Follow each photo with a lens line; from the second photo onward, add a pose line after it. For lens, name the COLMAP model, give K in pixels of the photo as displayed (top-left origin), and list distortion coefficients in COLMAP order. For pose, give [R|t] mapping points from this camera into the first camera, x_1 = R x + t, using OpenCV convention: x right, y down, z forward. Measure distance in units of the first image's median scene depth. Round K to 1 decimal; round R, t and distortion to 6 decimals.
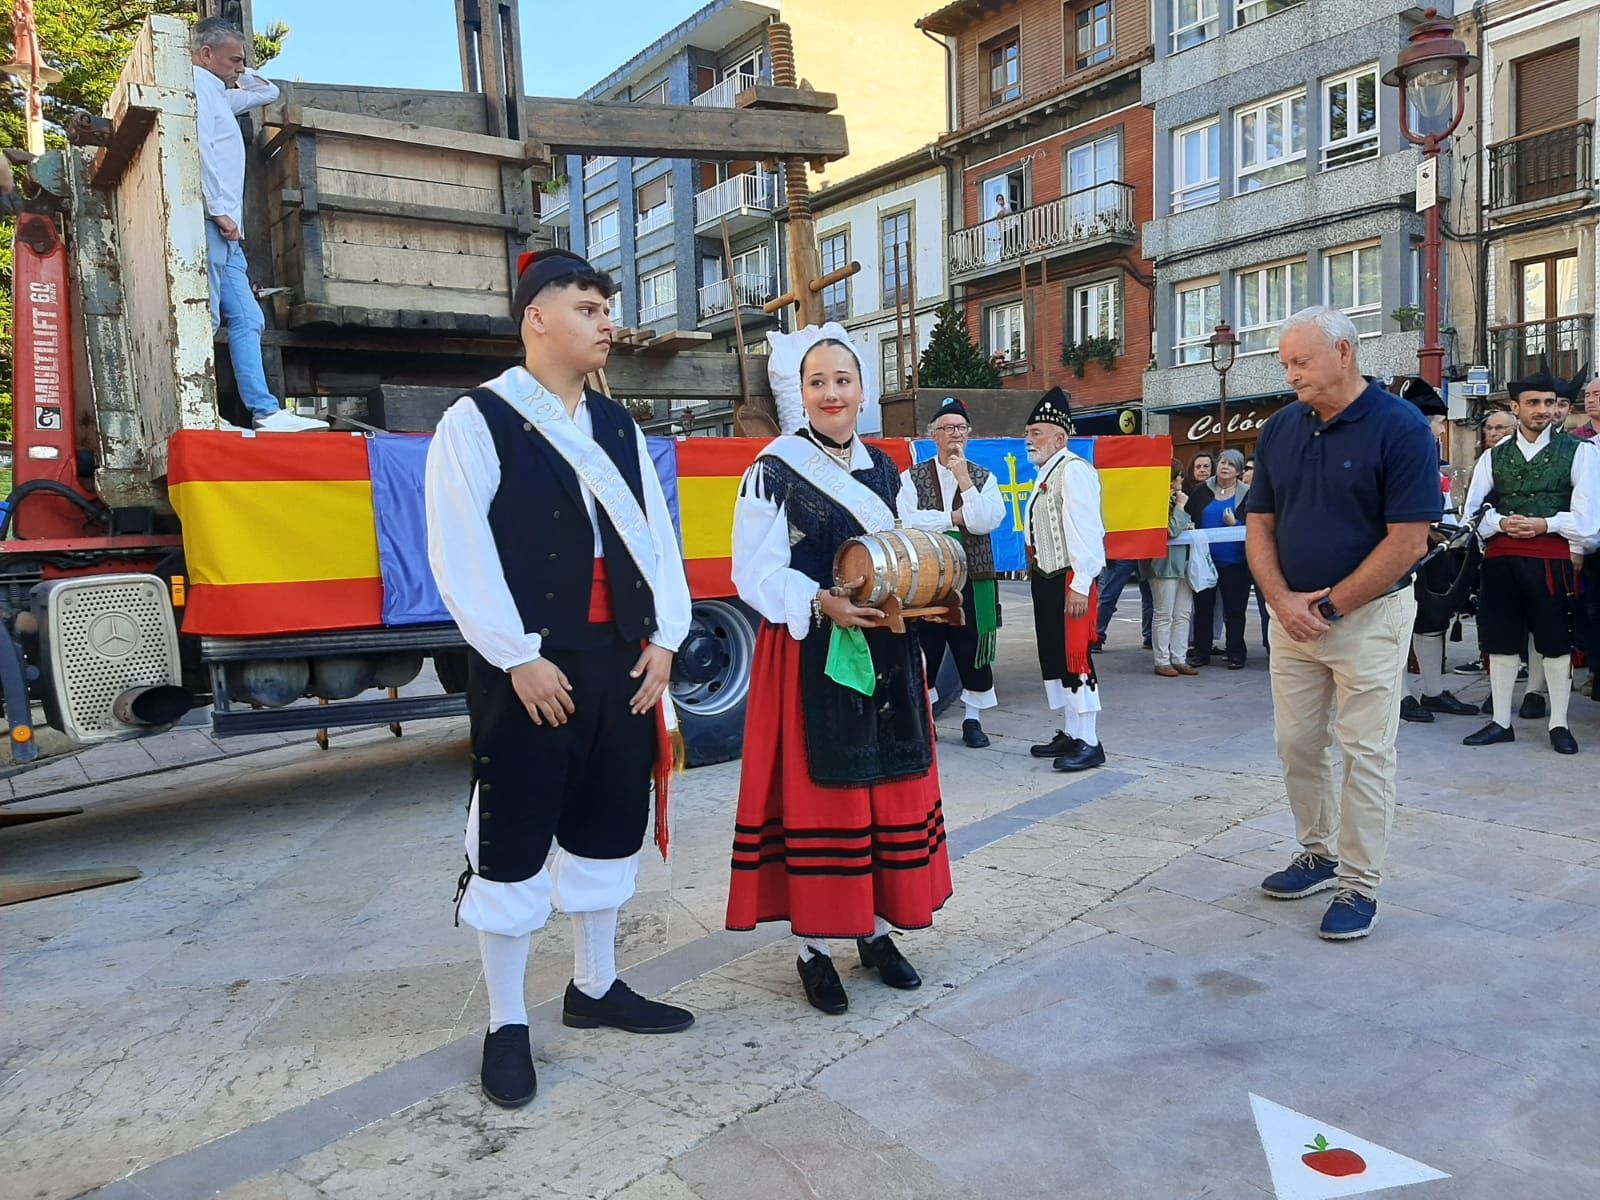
lens RADIAL K [[1254.7, 0, 812.5], [0, 1254.7, 612.3], [0, 0, 1]] dist [0.079763, -0.145563]
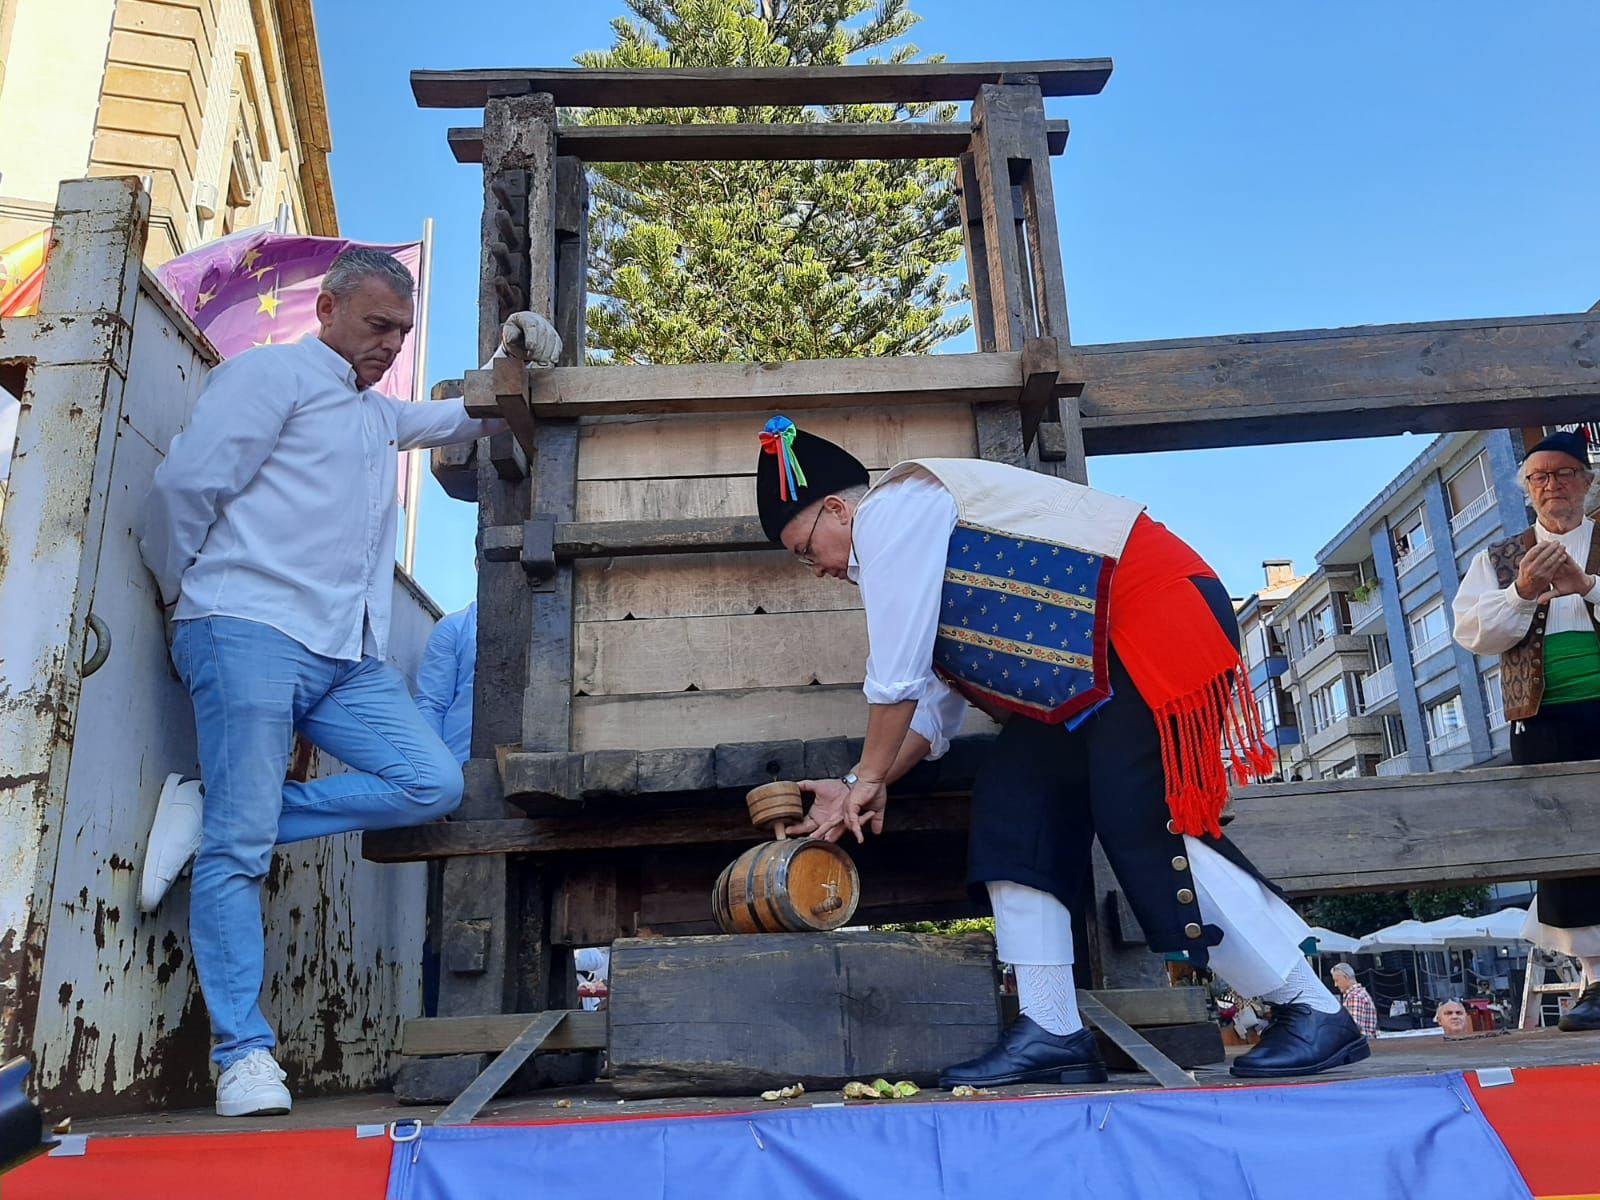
lens RADIAL K [[1270.2, 0, 809.7], [0, 1270.2, 608.9], [0, 0, 1]] dist [0.067475, -0.125493]
pose [[0.804379, -0.171212, -0.568913, -0.013806], [-0.029821, 0.944734, -0.326478, -0.041181], [0.593368, 0.279578, 0.754818, 0.196141]]
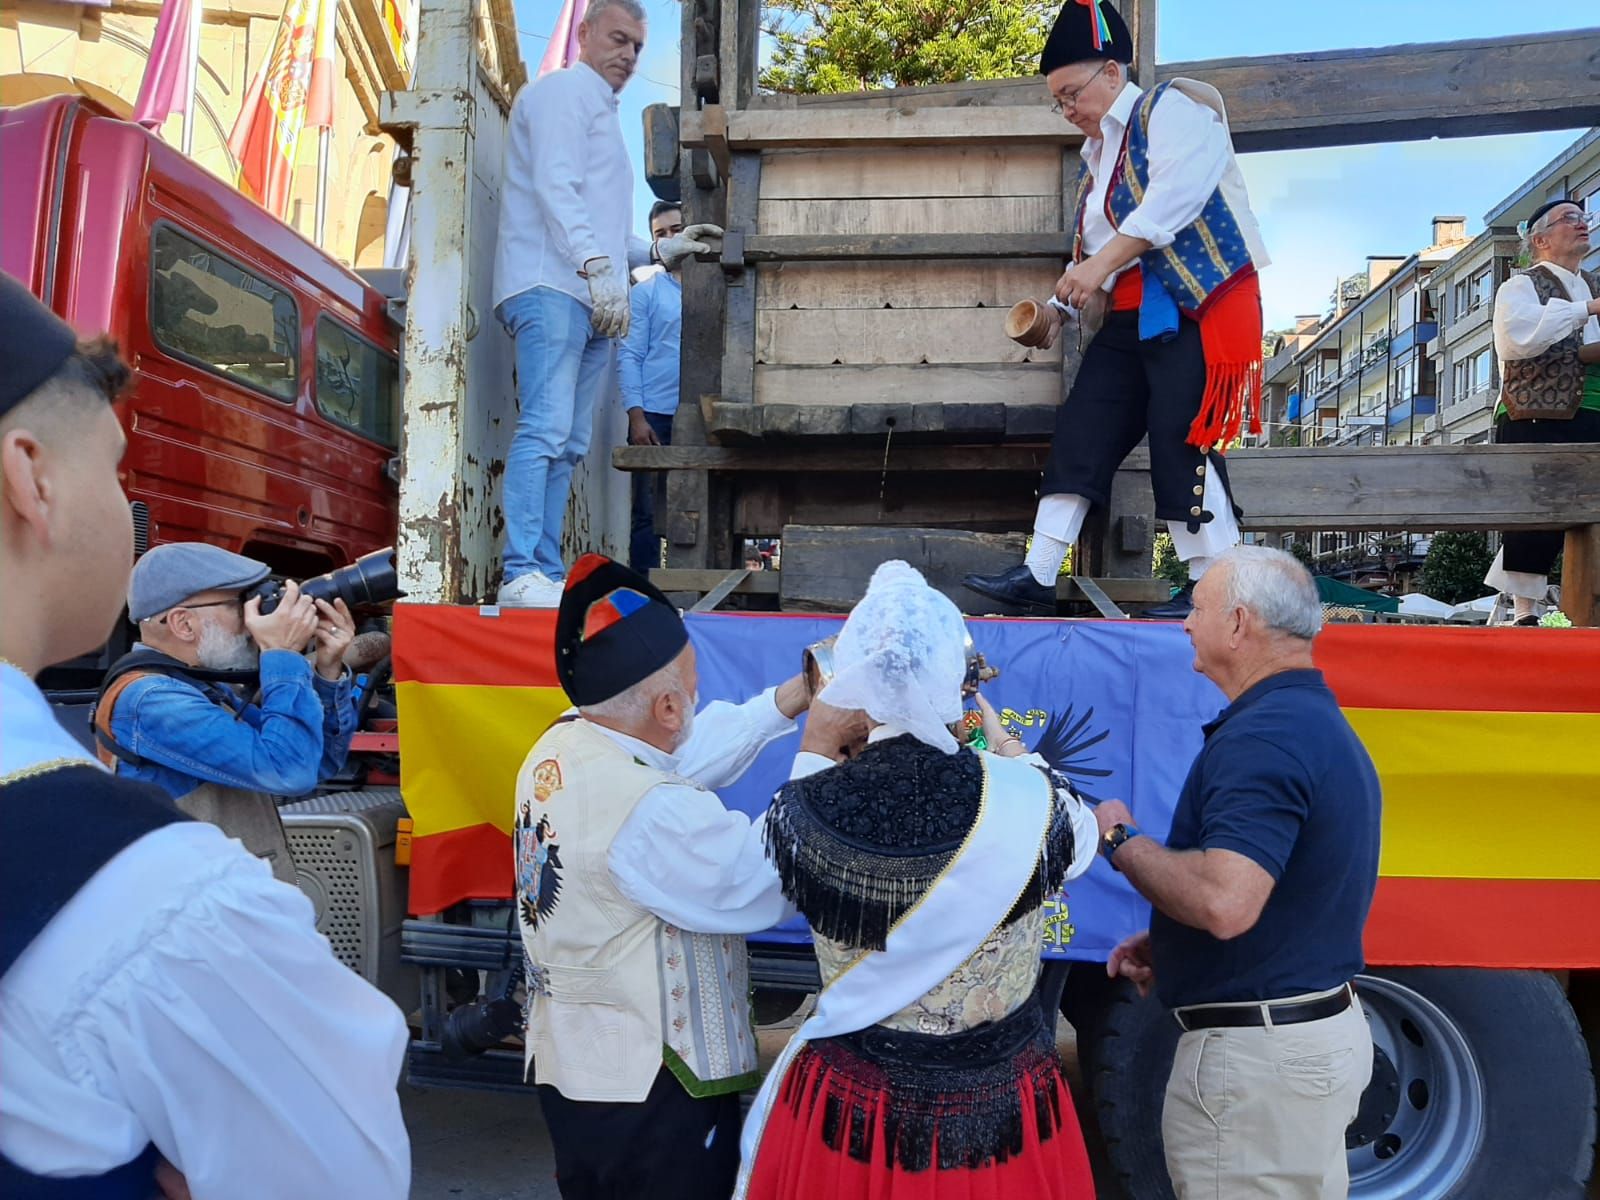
lens RADIAL K [[1254.7, 0, 807.8], [0, 1254.7, 616.1], [0, 0, 1]] dist [0.079763, -0.145563]
pose [[0.746736, 0.045812, -0.663541, 0.021545], [-0.098657, 0.994218, -0.042384, -0.030517], [0.657763, 0.097113, 0.746938, 0.152934]]
